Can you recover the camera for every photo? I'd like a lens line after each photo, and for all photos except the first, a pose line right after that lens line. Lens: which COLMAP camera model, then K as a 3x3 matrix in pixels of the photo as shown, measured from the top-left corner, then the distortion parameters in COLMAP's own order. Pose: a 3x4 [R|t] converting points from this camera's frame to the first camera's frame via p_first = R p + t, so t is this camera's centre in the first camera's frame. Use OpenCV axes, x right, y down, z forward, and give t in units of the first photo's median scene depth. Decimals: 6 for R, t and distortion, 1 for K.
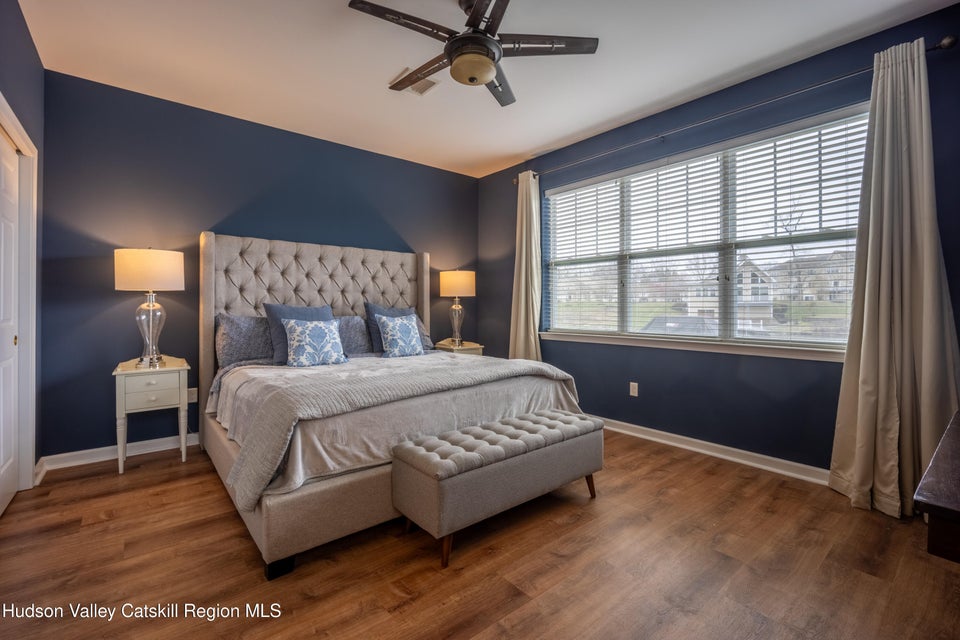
lens RADIAL K [[417.3, 0, 476.1], [0, 417.3, 314.9], [0, 0, 1]] dist [-0.007941, 0.001215]
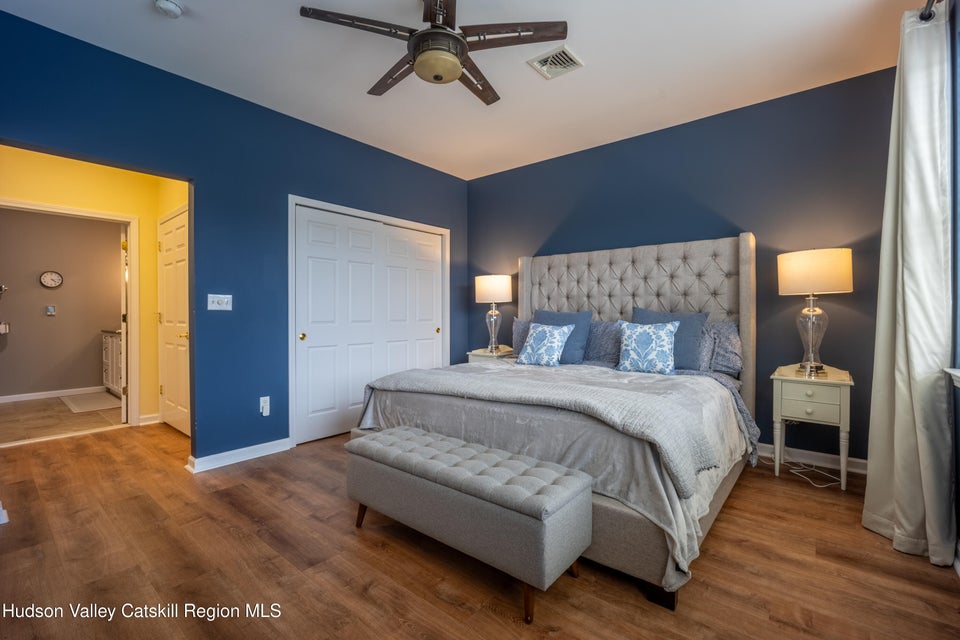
lens RADIAL K [[417.3, 0, 481.2], [0, 417.3, 315.1], [0, 0, 1]] dist [-0.007941, 0.001215]
pose [[0.205087, 0.005454, -0.978729, 0.480518], [-0.011324, 0.999931, 0.003199, -0.010035], [0.978678, 0.010427, 0.205134, 0.441725]]
